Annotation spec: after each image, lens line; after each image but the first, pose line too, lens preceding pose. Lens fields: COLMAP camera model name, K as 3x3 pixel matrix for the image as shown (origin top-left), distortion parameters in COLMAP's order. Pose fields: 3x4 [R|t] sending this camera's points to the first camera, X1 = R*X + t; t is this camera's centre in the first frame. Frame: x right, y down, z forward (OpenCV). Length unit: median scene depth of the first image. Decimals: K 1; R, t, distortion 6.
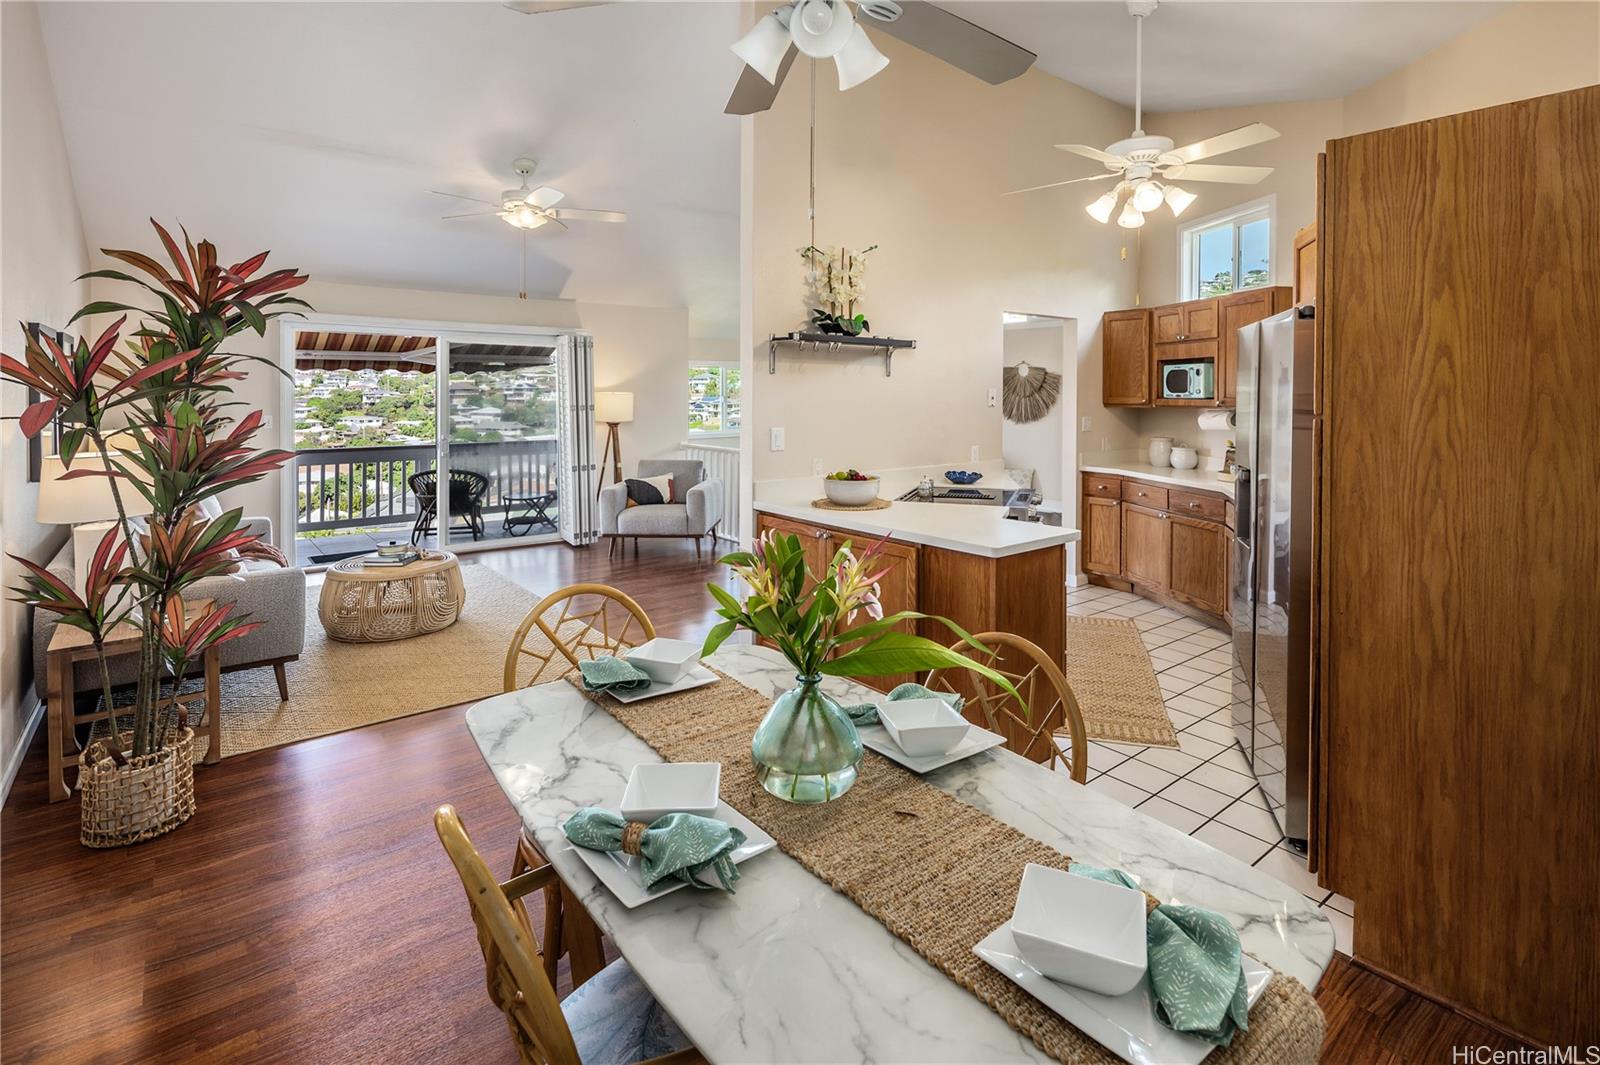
lens RADIAL K [[777.2, 0, 804.1], [0, 777.2, 394.1], [0, 0, 1]] dist [0.000064, -0.000464]
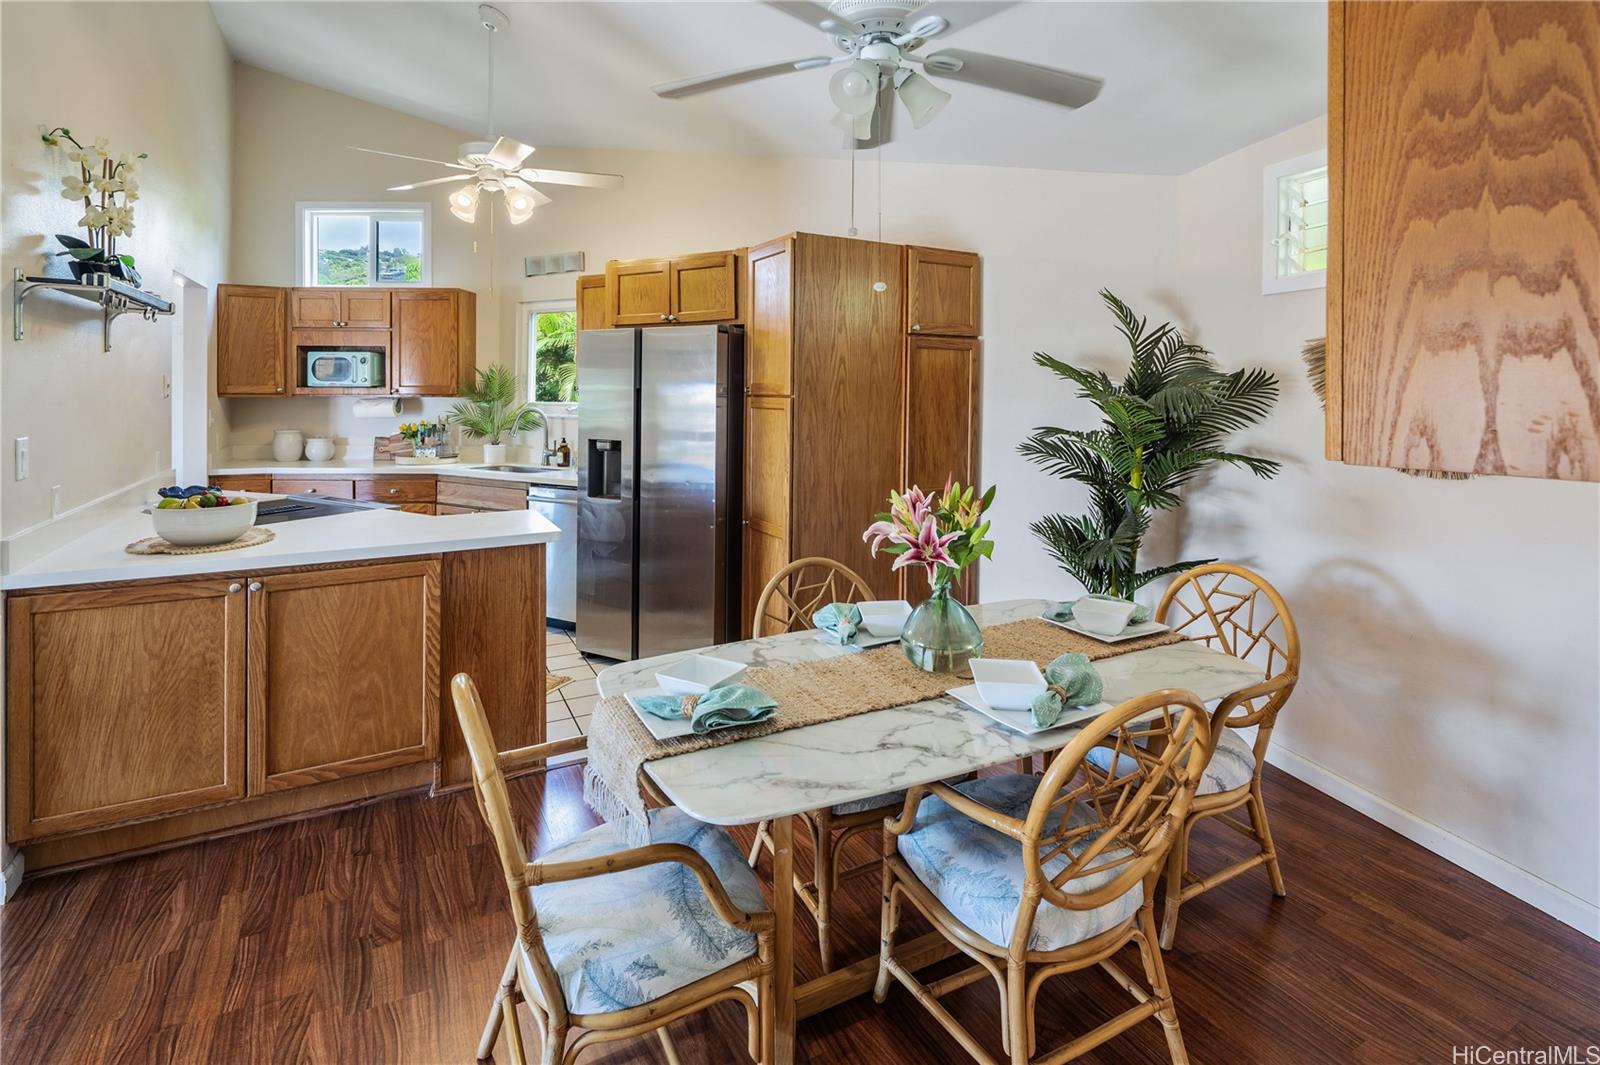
lens RADIAL K [[771.5, 0, 805.3], [0, 771.5, 397.1], [0, 0, 1]] dist [0.000045, -0.001877]
pose [[0.165560, -0.013095, 0.986113, -0.984139], [-0.003666, 0.999897, 0.013893, 0.007916], [-0.986193, -0.005915, 0.165495, 0.719772]]
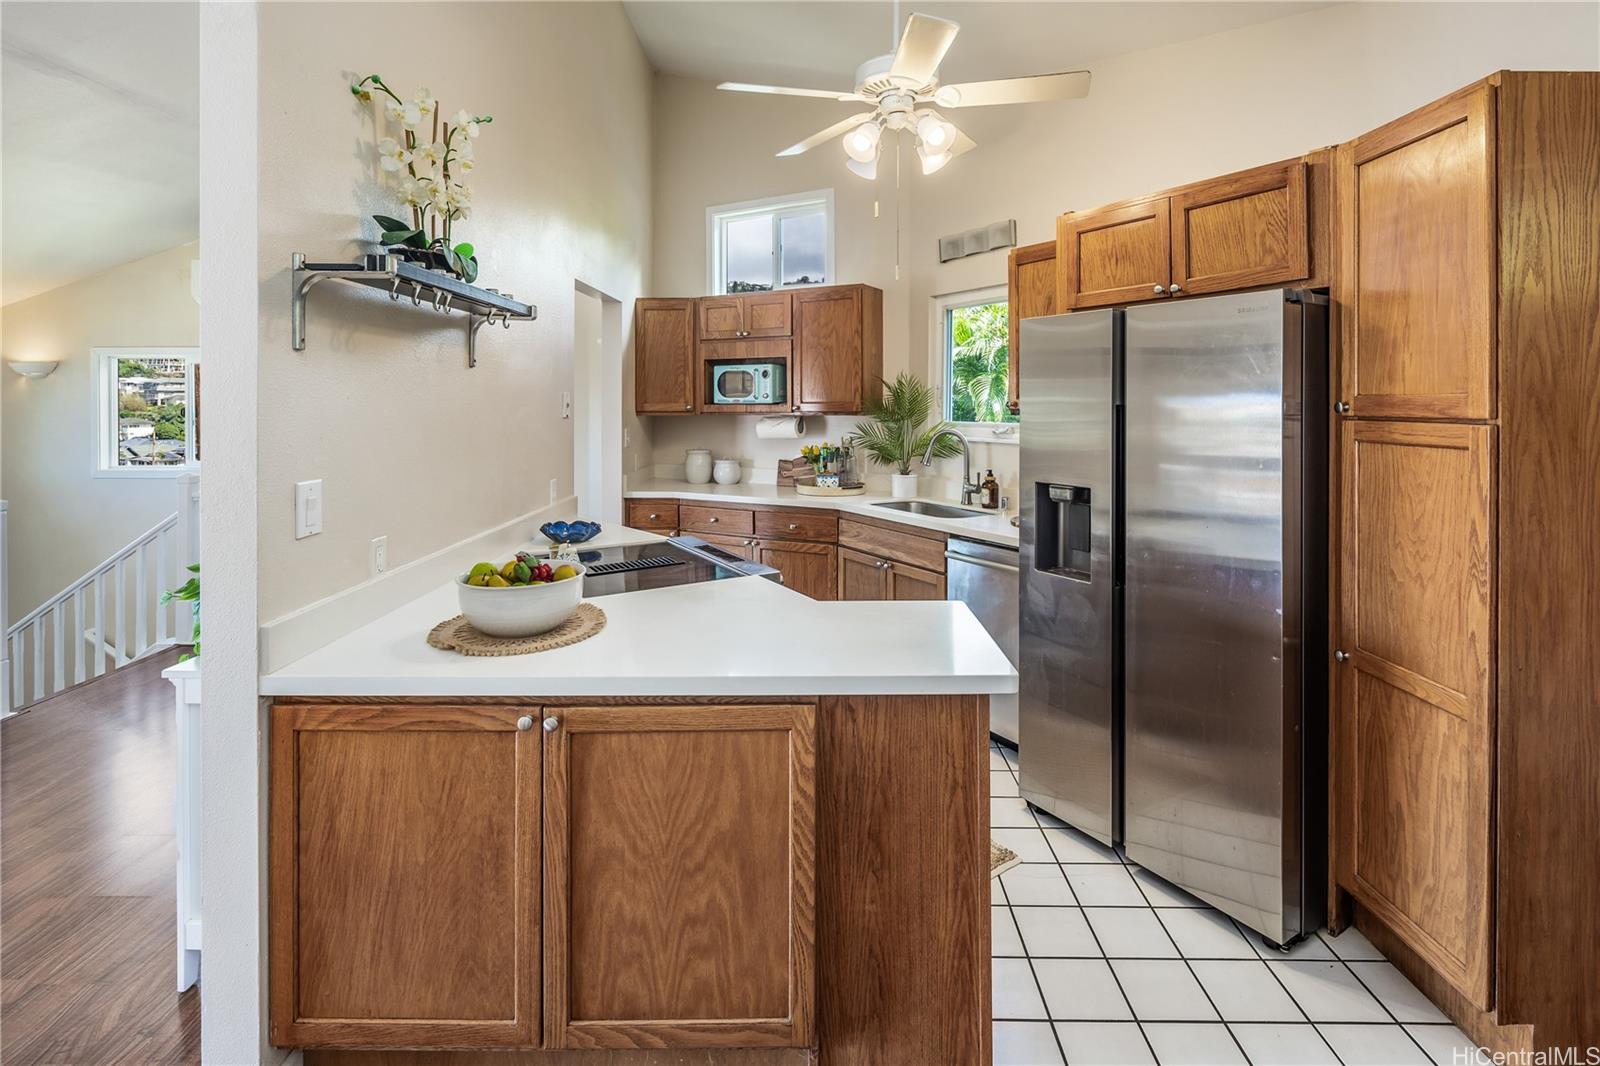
lens RADIAL K [[771.5, 0, 805.3], [0, 771.5, 397.6], [0, 0, 1]] dist [0.000045, -0.001877]
pose [[0.628010, -0.002729, 0.778200, -0.381526], [0.006381, 0.999978, -0.001643, 0.001352], [-0.778179, 0.005998, 0.628014, 1.082194]]
